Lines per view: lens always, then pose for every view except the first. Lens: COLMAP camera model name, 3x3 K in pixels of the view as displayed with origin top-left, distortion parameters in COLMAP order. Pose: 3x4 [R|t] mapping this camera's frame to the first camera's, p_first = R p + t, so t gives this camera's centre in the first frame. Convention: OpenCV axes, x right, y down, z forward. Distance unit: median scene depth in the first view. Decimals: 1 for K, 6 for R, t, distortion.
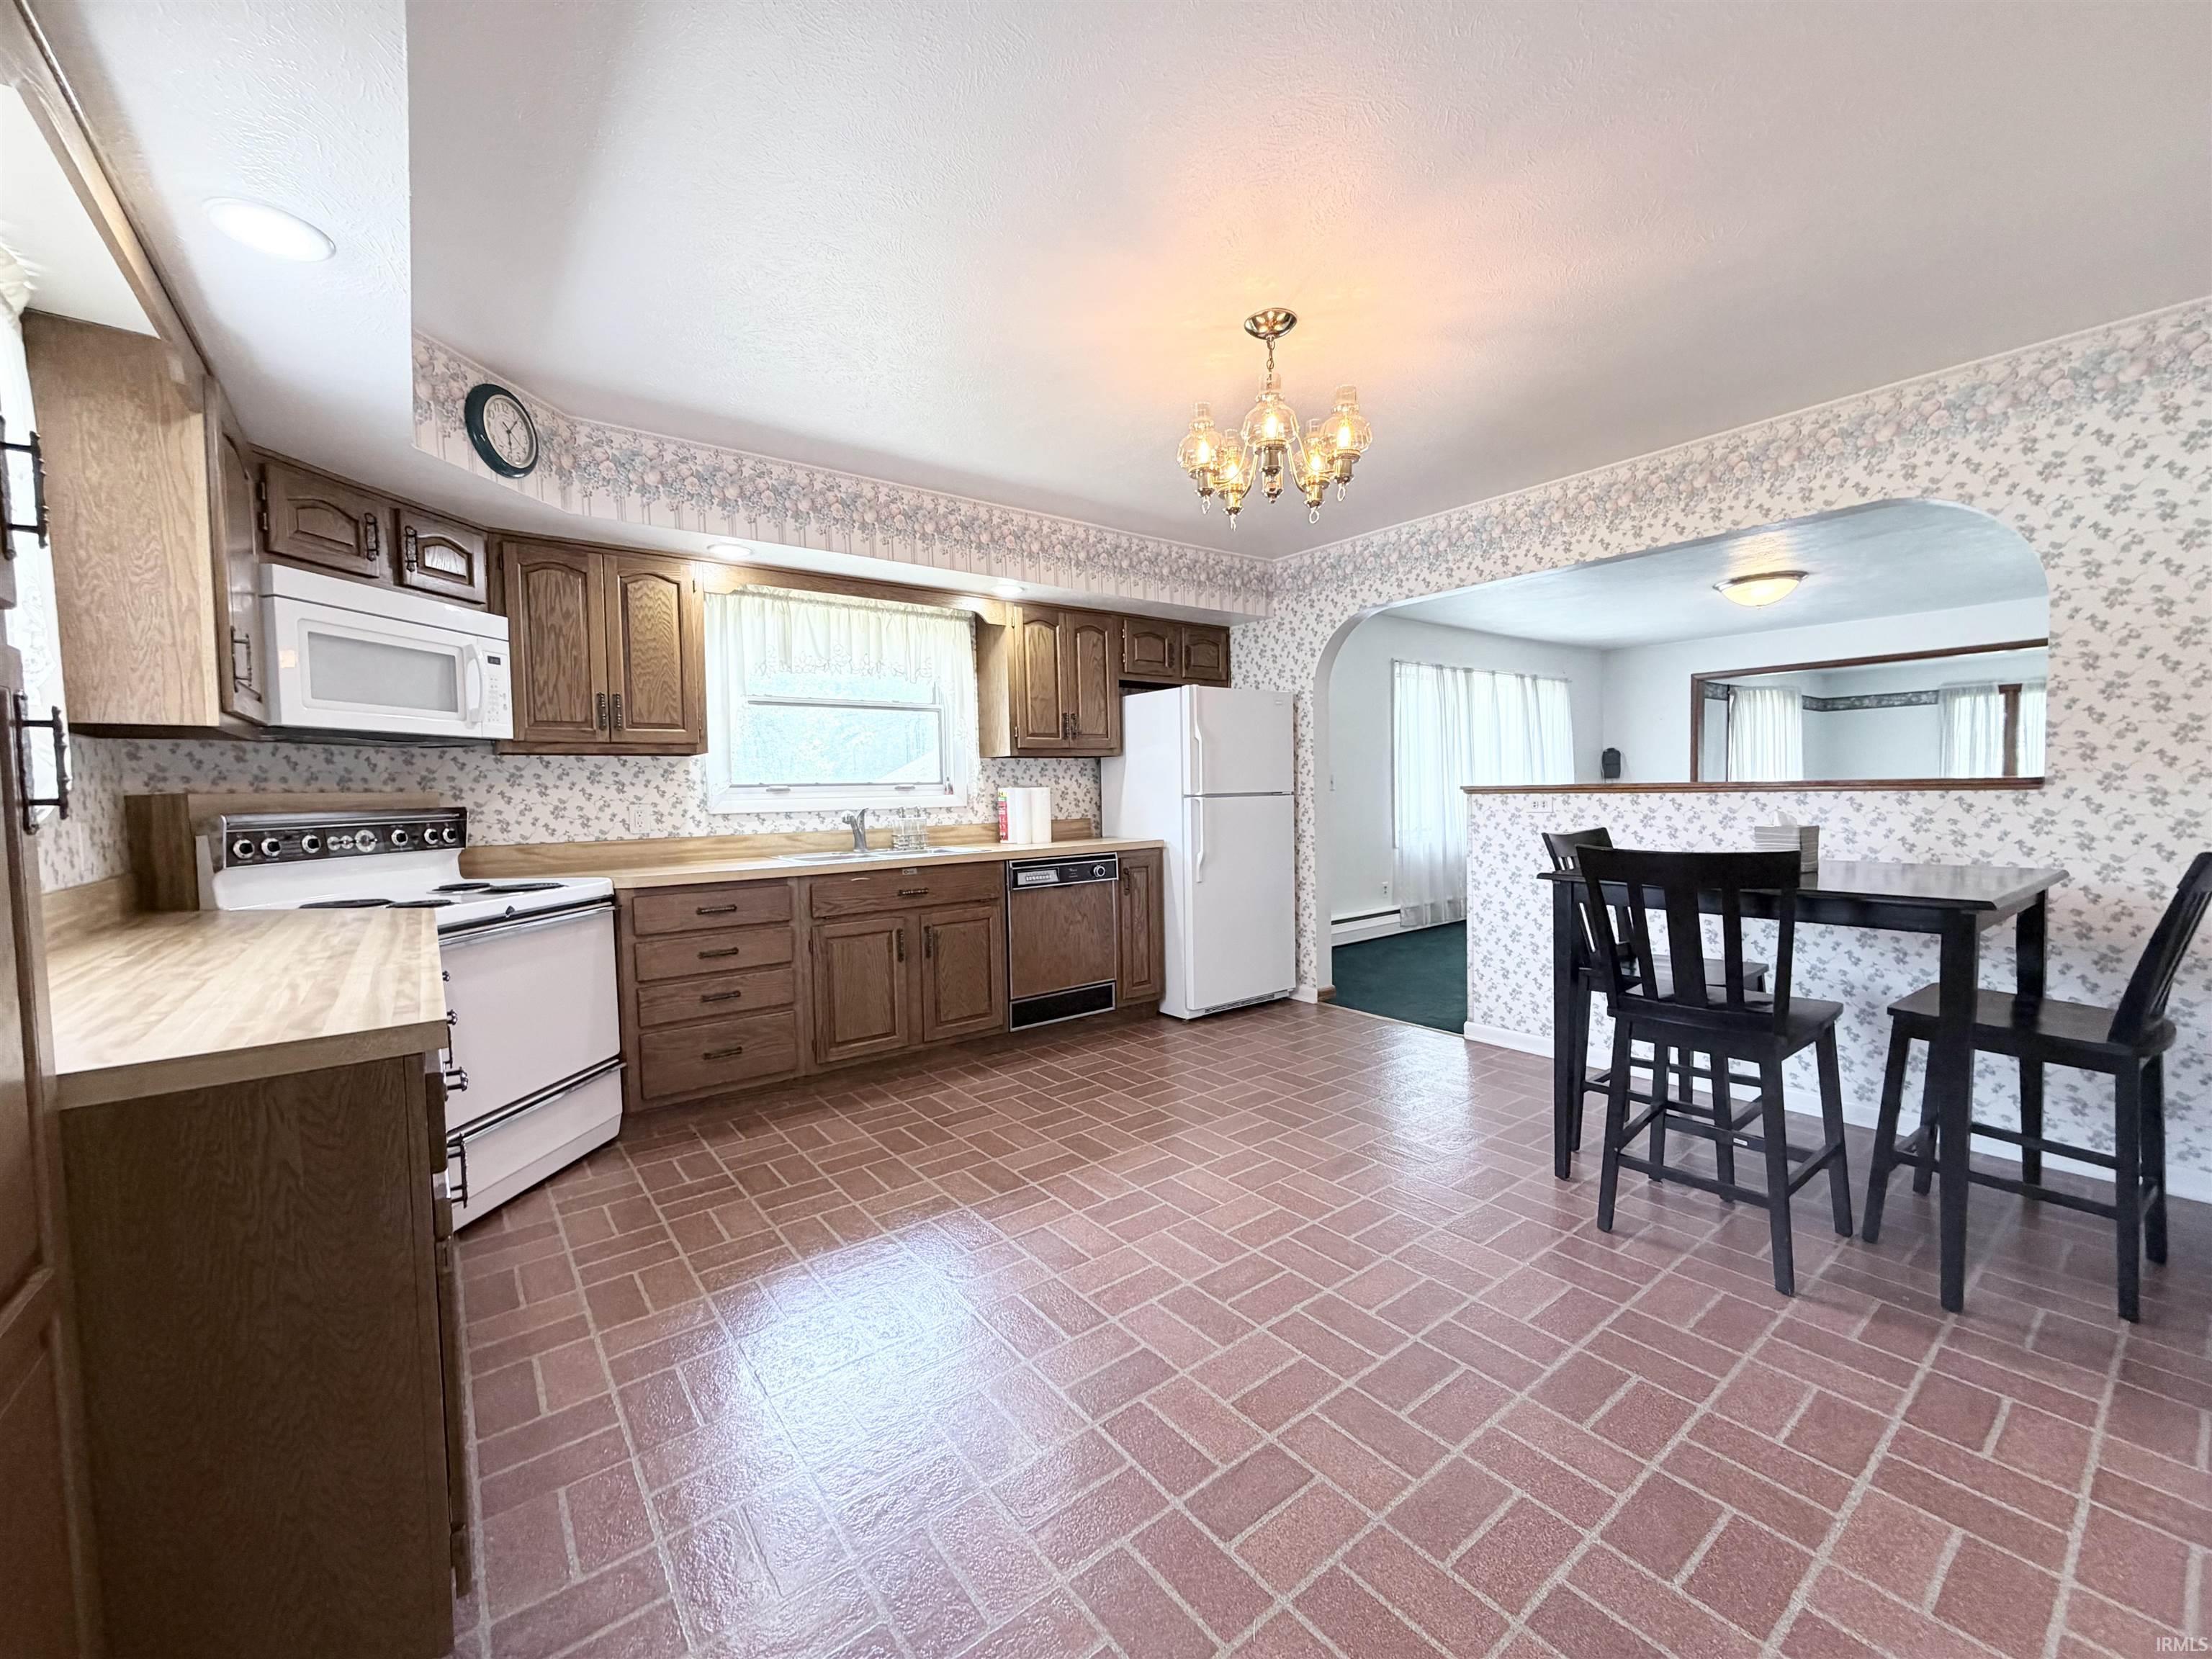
lens RADIAL K [[878.0, 0, 1106.0], [0, 878.0, 829.5], [0, 0, 1]] dist [-0.002033, -0.000381]
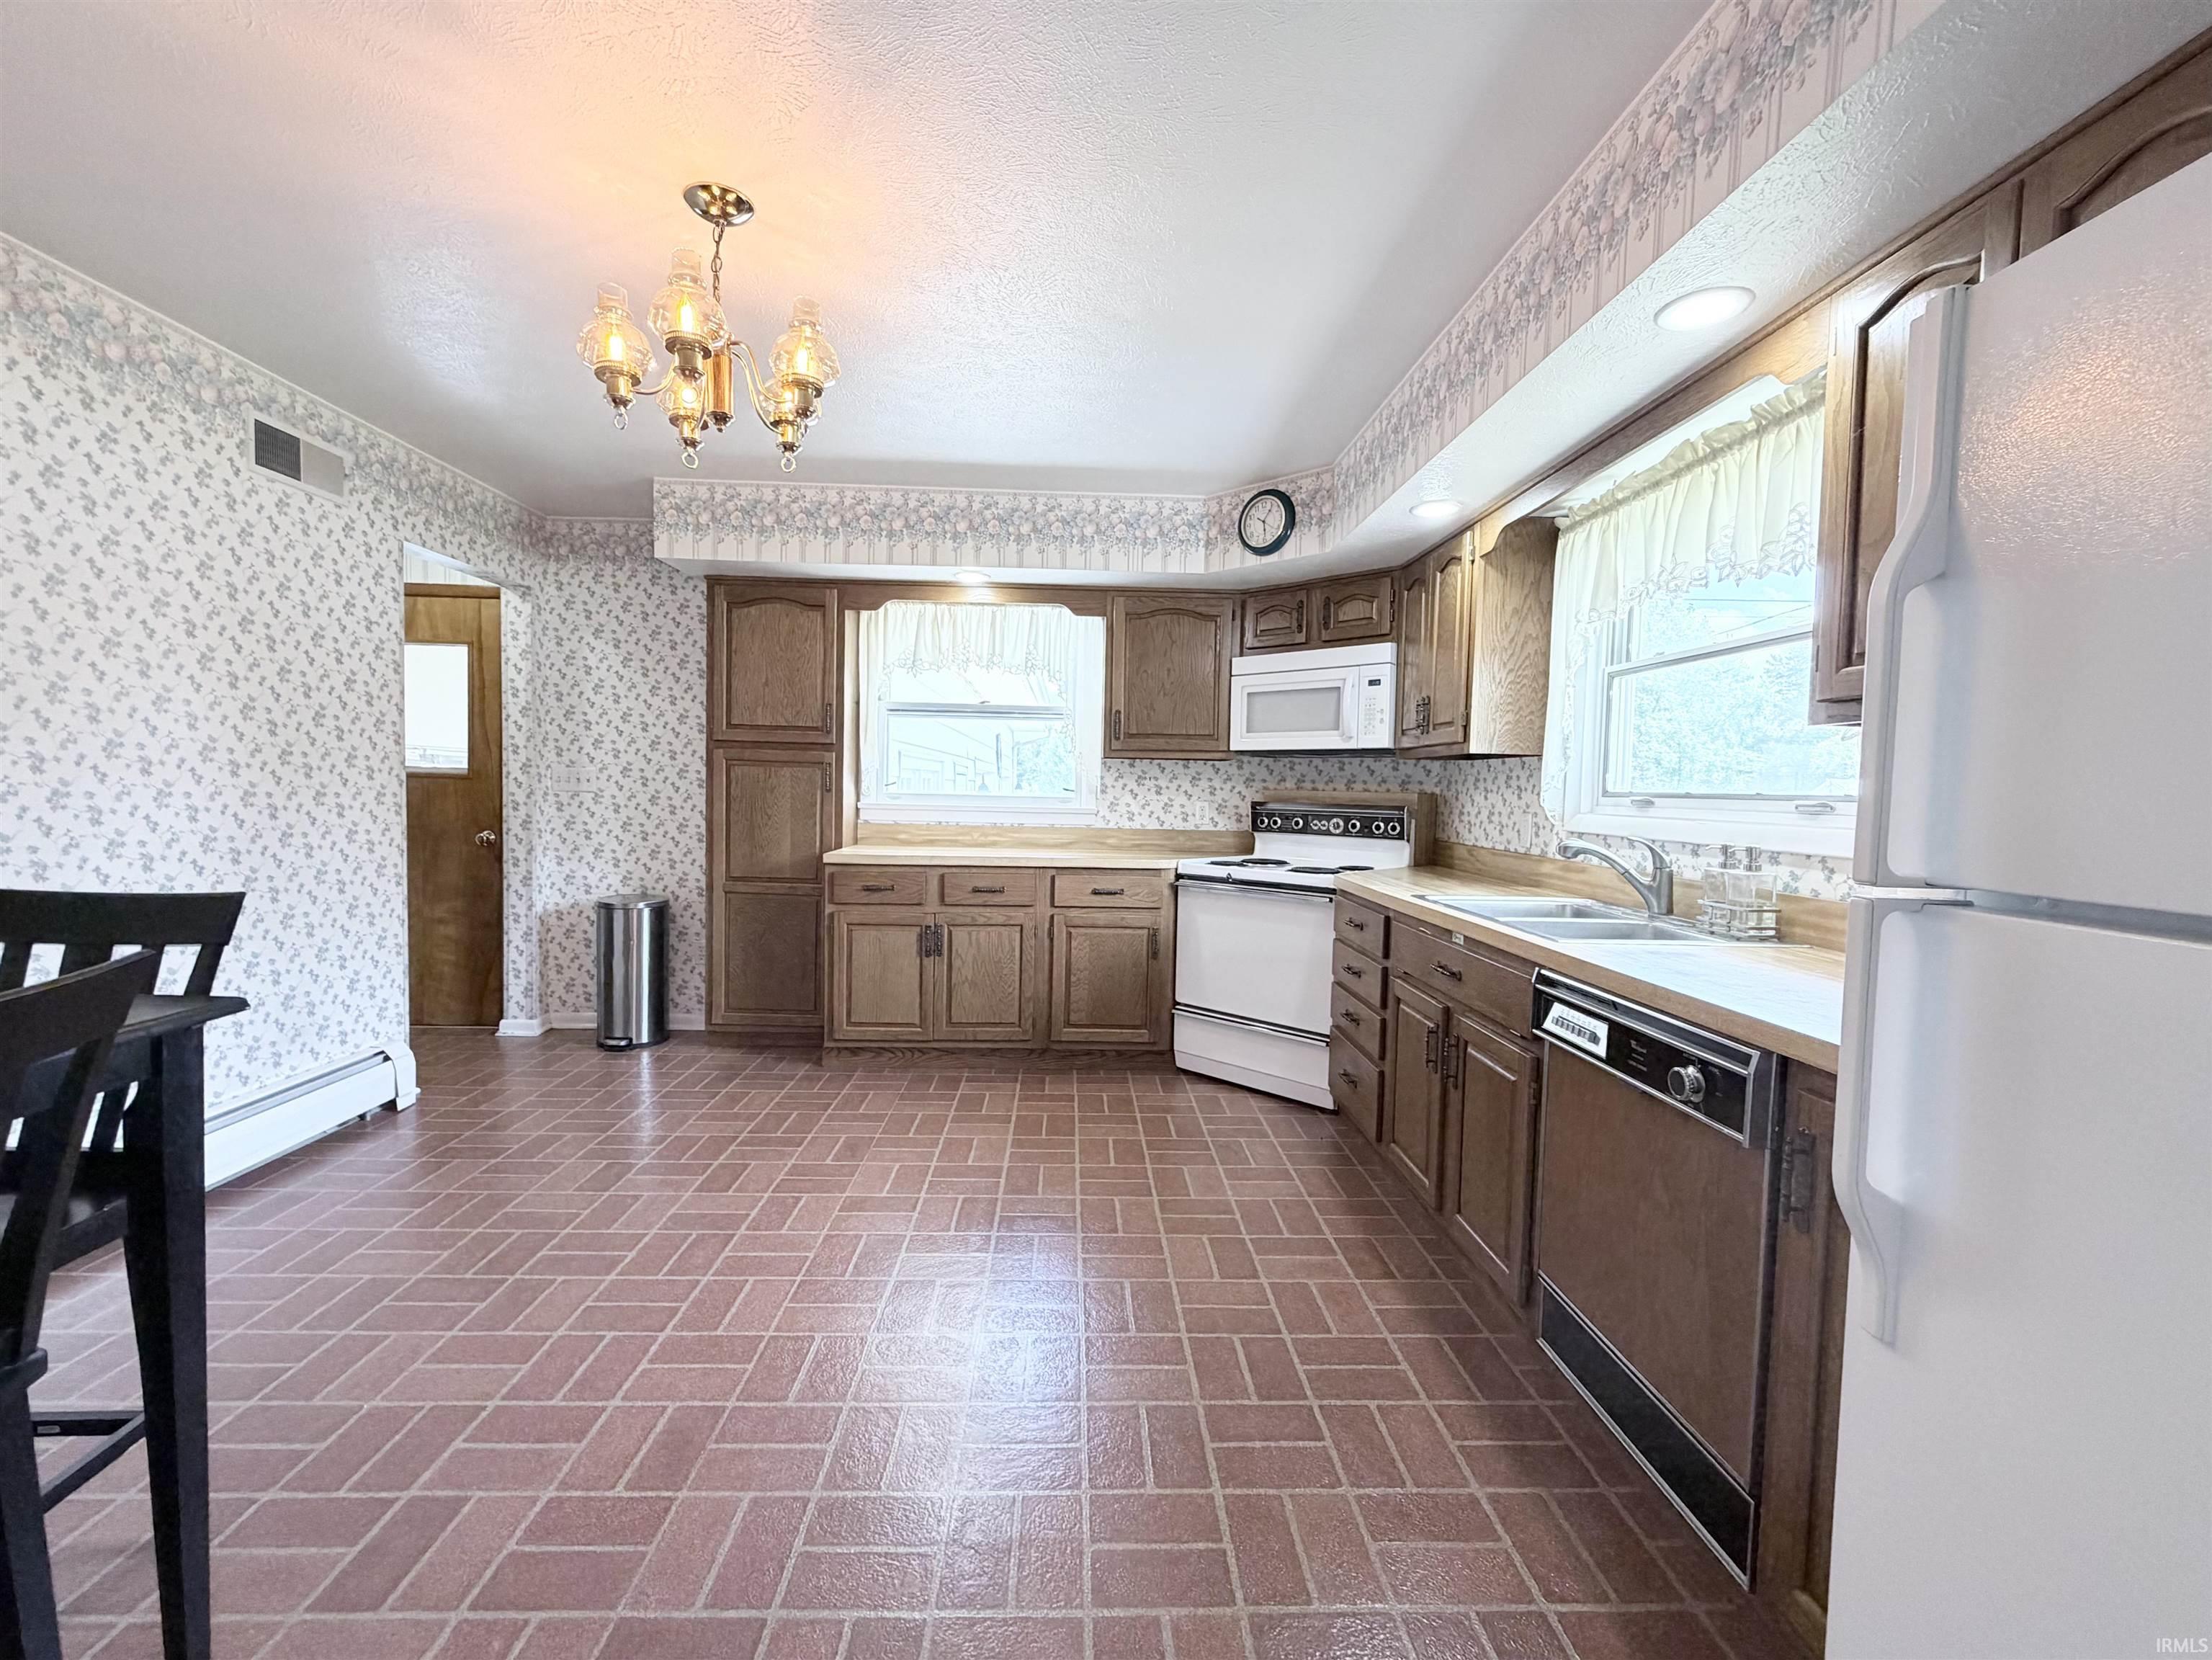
lens RADIAL K [[931.2, 0, 1106.0], [0, 931.2, 830.0], [0, 0, 1]] dist [-0.001244, -0.000100]
pose [[-0.585406, 0.048829, -0.809269, 0.607790], [-0.047974, 0.994349, 0.094699, -0.107874], [0.809320, 0.094261, -0.579755, 1.613671]]
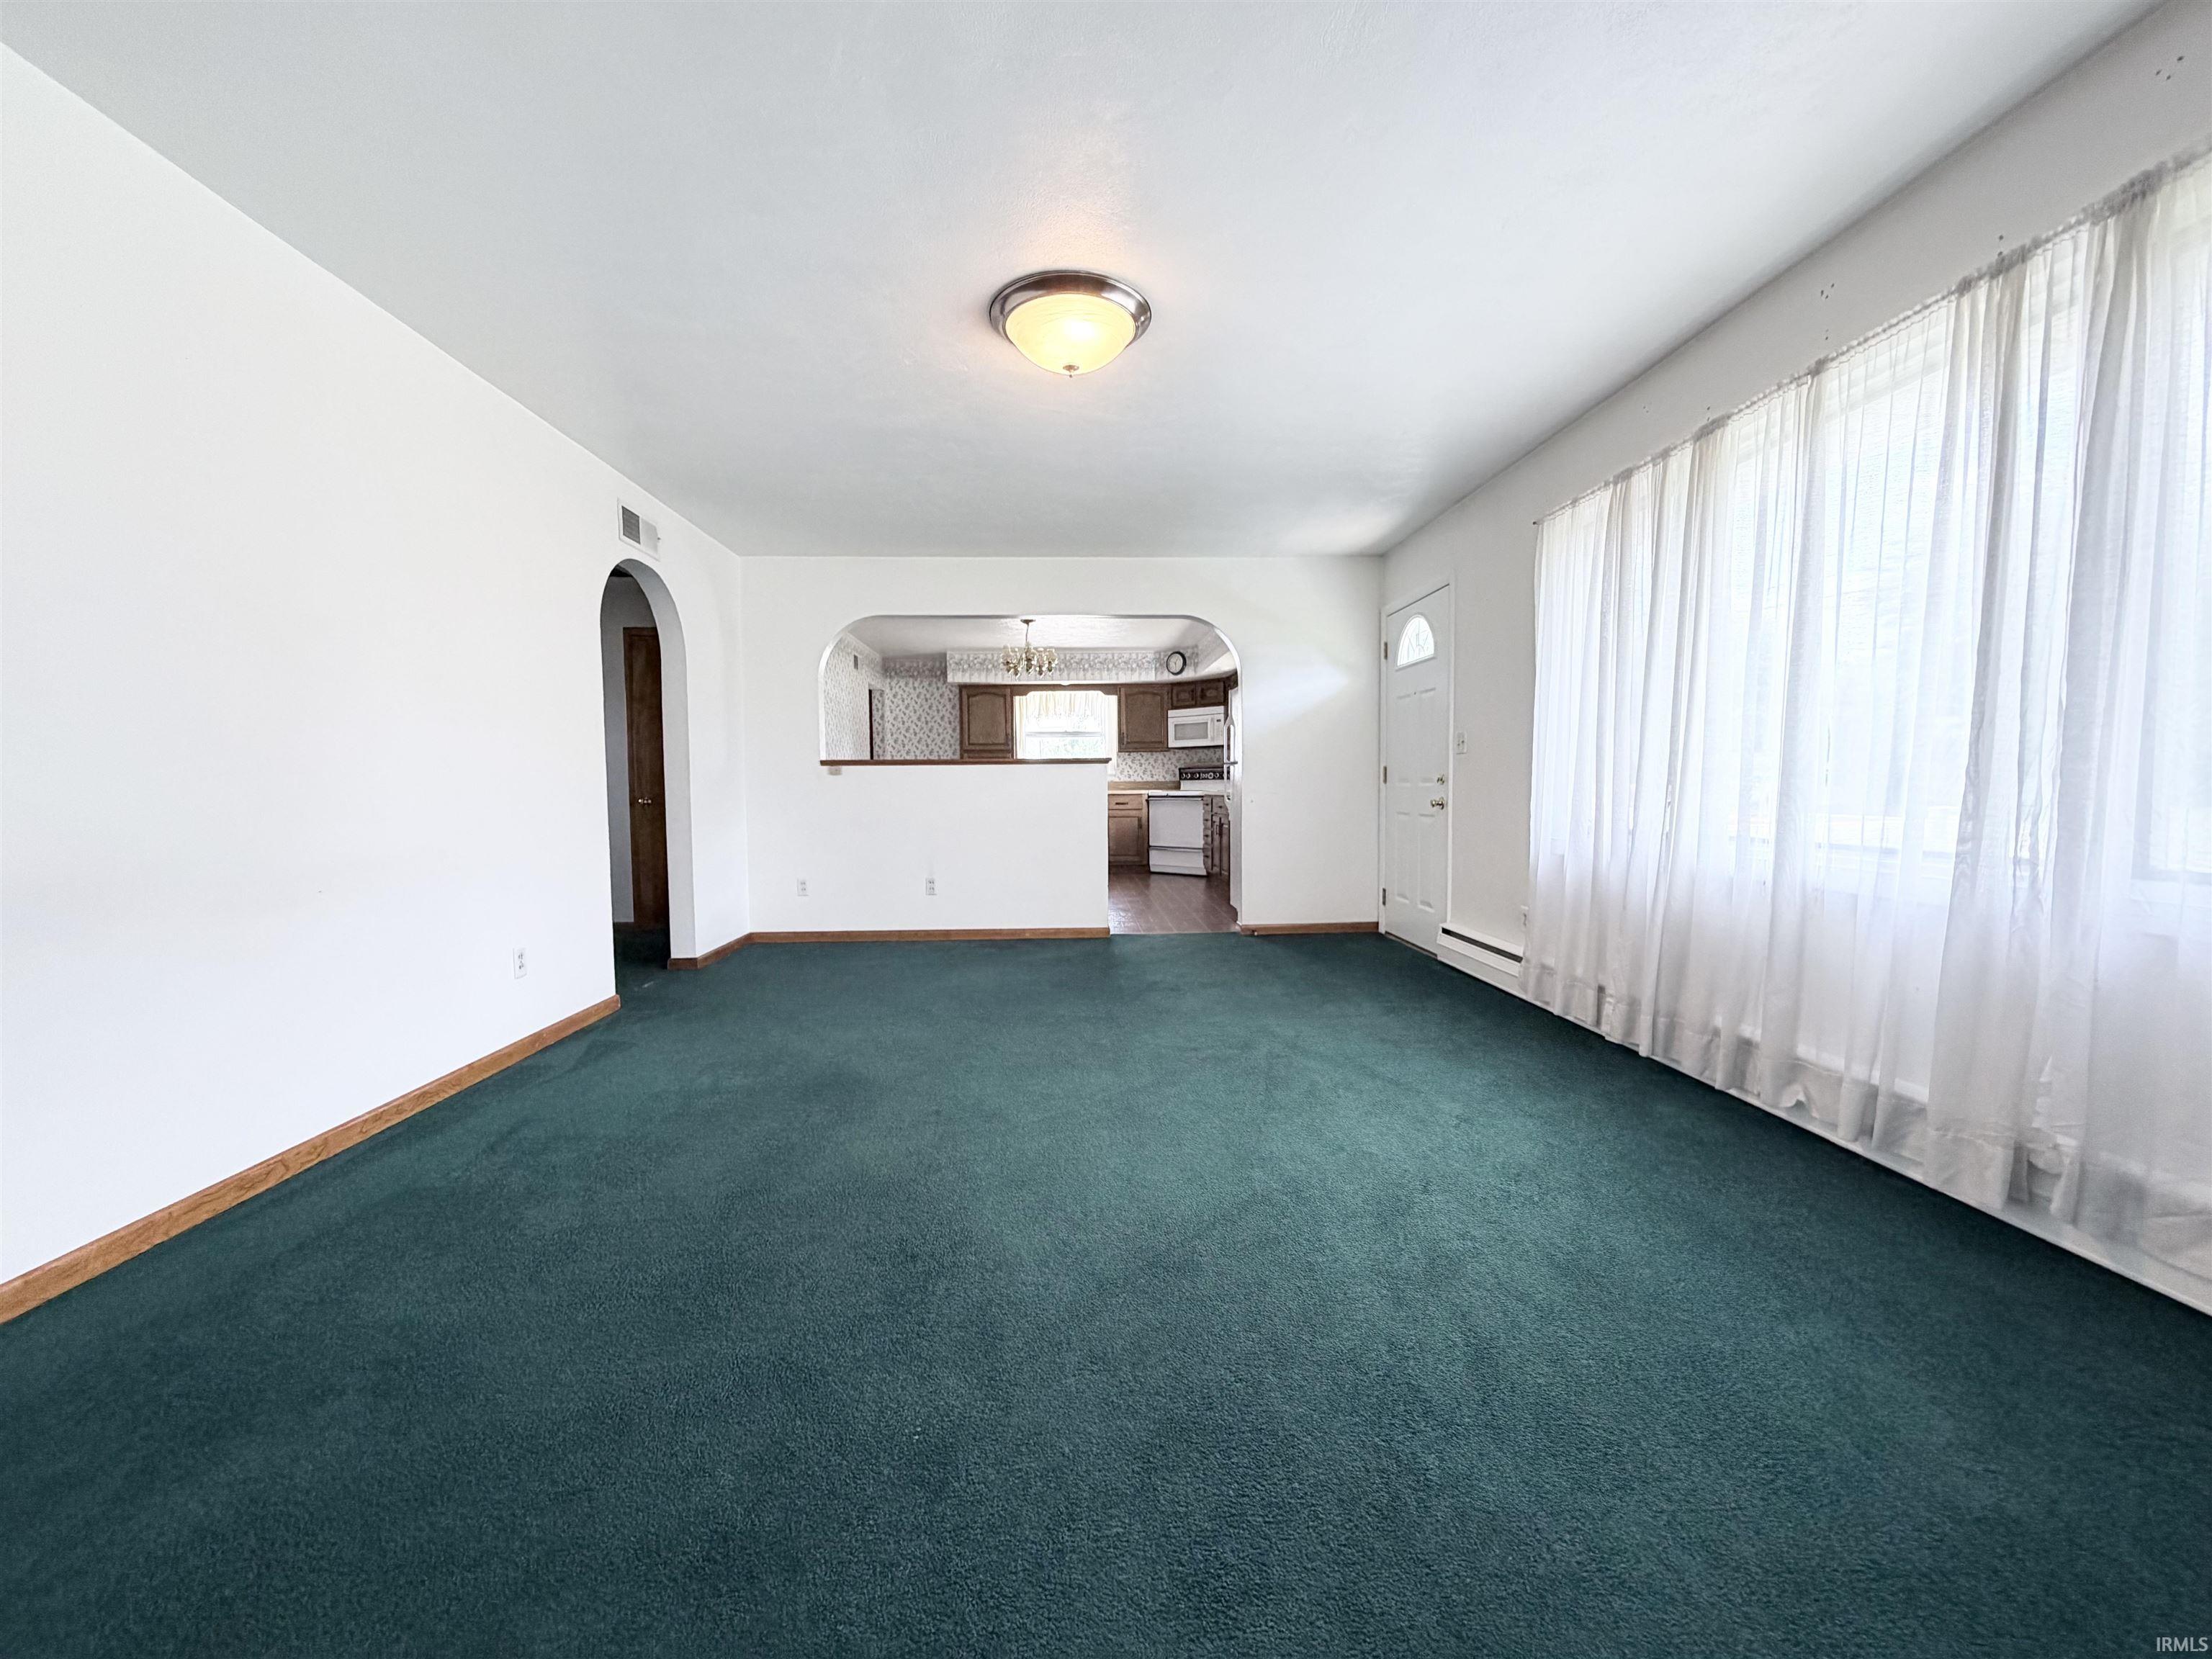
lens RADIAL K [[878.0, 0, 1106.0], [0, 878.0, 829.5], [0, 0, 1]] dist [-0.002033, -0.000381]
pose [[-0.587267, 0.070528, -0.806314, 2.522713], [-0.016925, 0.994908, 0.099352, -0.123124], [0.809216, 0.071993, -0.583084, 2.932026]]
